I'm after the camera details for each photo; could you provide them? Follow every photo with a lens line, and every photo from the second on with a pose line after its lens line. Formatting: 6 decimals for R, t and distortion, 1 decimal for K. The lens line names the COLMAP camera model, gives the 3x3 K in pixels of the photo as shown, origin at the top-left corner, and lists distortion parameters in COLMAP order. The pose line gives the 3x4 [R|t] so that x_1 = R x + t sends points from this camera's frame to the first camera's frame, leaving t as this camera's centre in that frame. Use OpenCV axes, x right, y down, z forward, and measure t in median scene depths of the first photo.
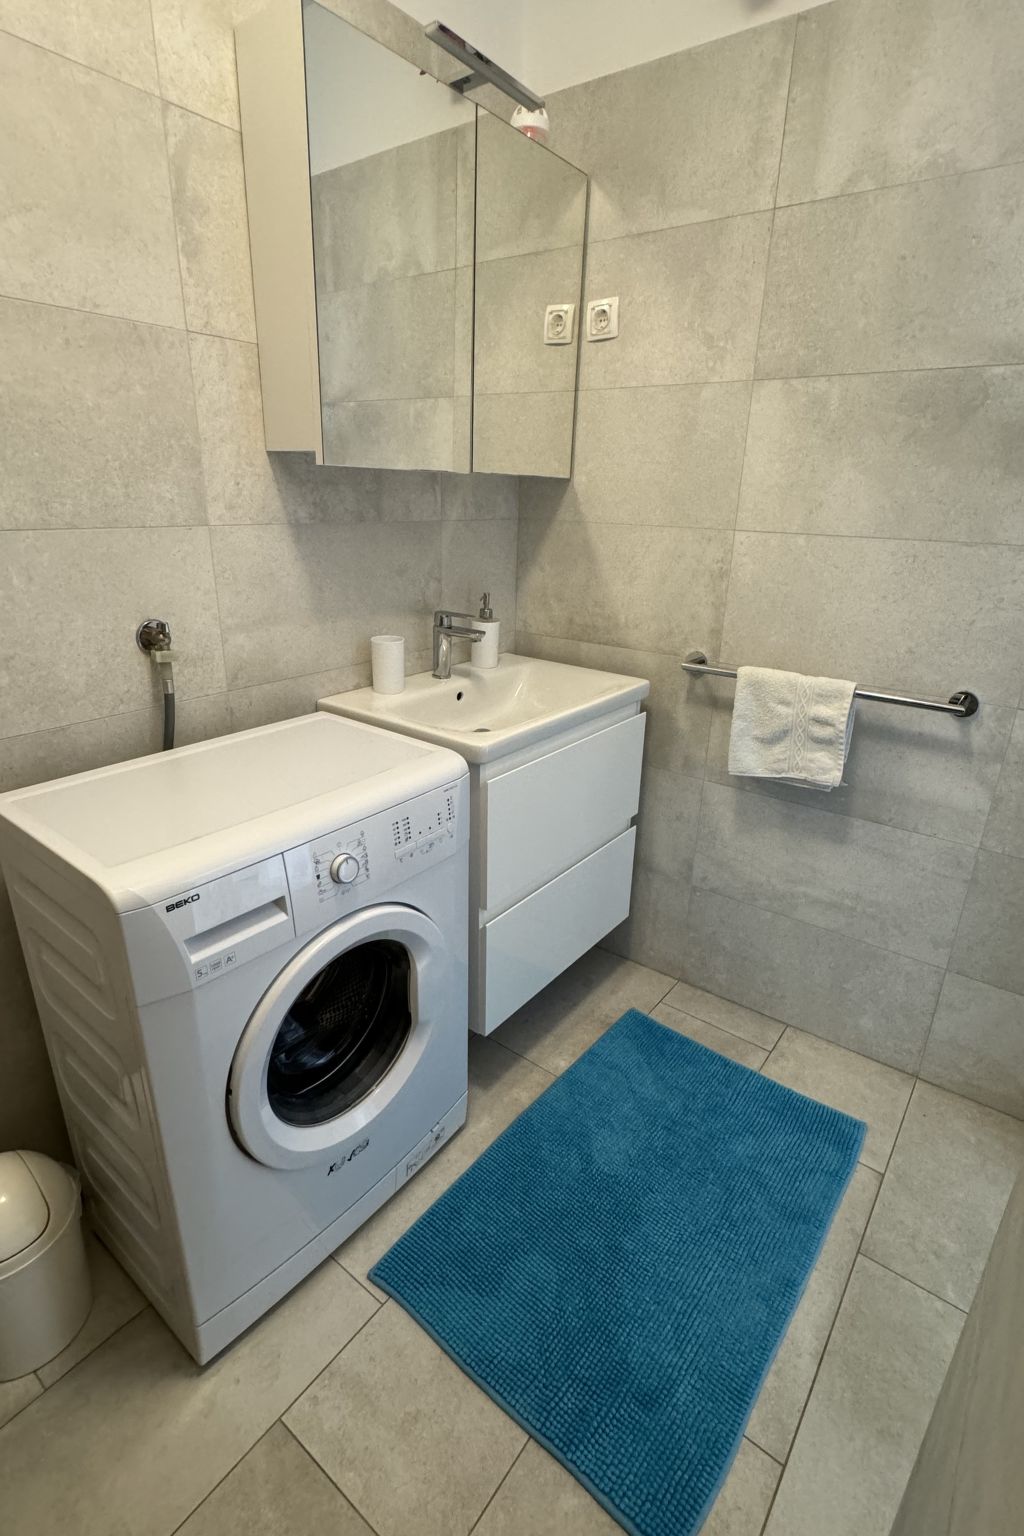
lens RADIAL K [[737.7, 0, 512.0], [0, 737.7, 768.0], [0, 0, 1]] dist [-0.001772, -0.000352]
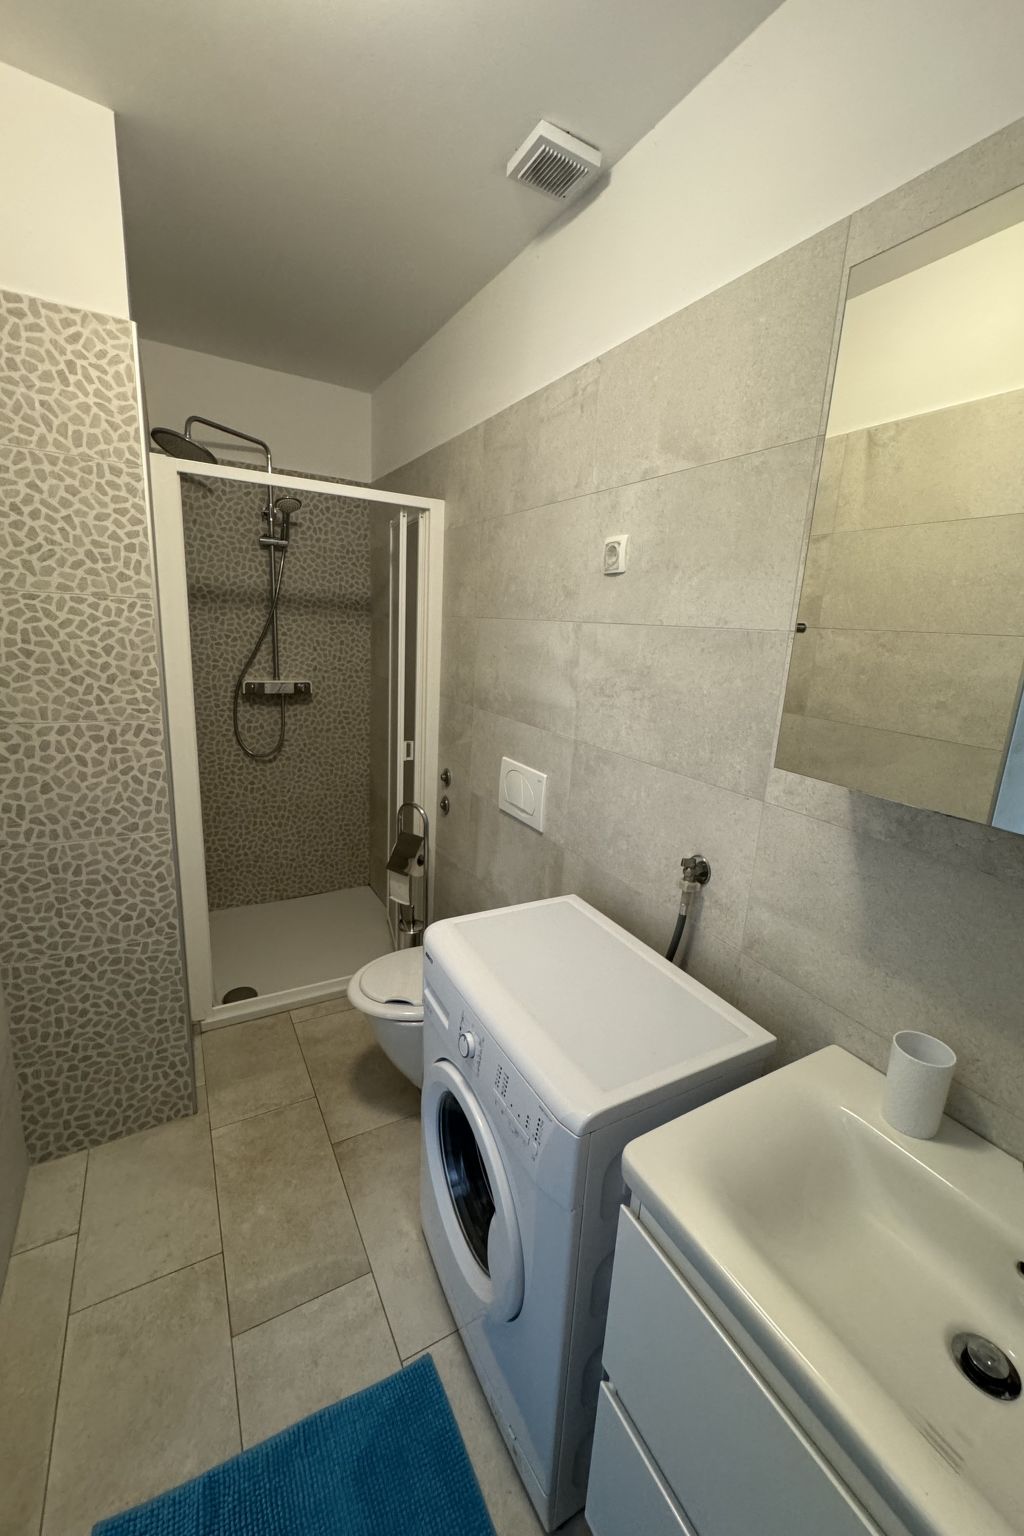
lens RADIAL K [[614.2, 0, 512.0], [0, 614.2, 768.0], [0, 0, 1]] dist [-0.001622, -0.000202]
pose [[-0.397086, 0.166994, -0.902461, 0.522281], [-0.378287, 0.866115, 0.326716, -0.552155], [0.836195, 0.471124, -0.280750, 0.991555]]
